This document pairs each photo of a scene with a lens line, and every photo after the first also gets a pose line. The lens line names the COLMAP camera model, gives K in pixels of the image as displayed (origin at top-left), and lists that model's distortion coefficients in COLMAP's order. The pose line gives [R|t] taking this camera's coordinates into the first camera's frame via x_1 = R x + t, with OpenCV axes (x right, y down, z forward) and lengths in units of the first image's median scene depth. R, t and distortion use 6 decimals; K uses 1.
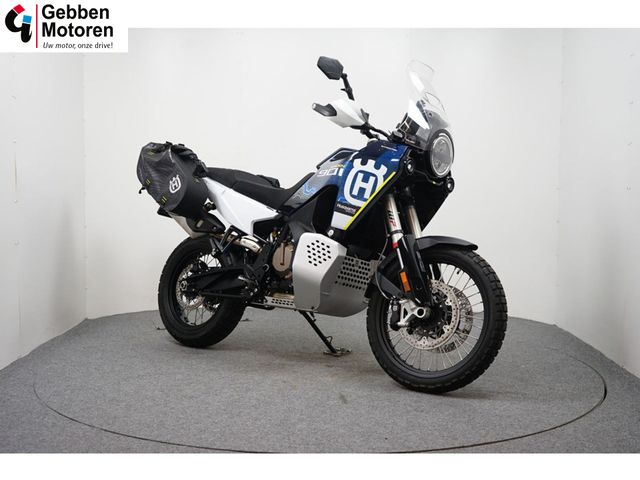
lens RADIAL K [[876.3, 0, 319.8], [0, 876.3, 239.9], [0, 0, 1]] dist [0.043867, 0.000000]
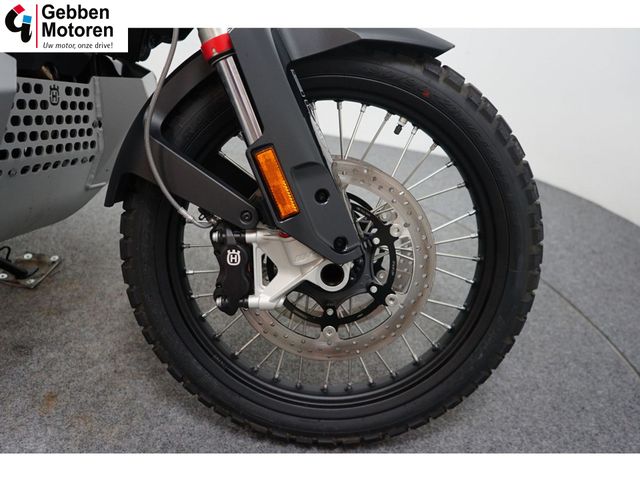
lens RADIAL K [[512.5, 0, 319.7], [0, 512.5, 235.6], [0, 0, 1]] dist [-0.012520, 0.006436]
pose [[0.837986, -0.201117, 0.507278, 0.018746], [-0.023326, 0.915555, 0.401516, -0.004761], [-0.545192, -0.348297, 0.762532, 0.818705]]
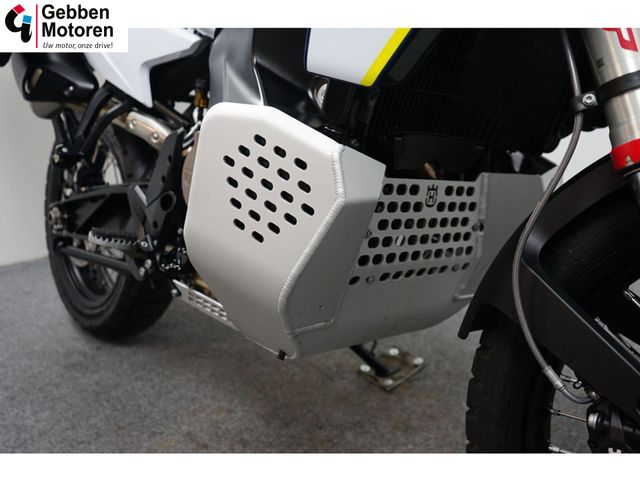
lens RADIAL K [[592.3, 0, 318.1], [0, 592.3, 236.5], [0, 0, 1]] dist [0.015742, 0.000000]
pose [[0.986539, -0.015001, -0.162838, 0.038937], [0.056207, 0.966220, 0.251513, -0.012605], [0.153565, -0.257280, 0.954057, 0.842887]]
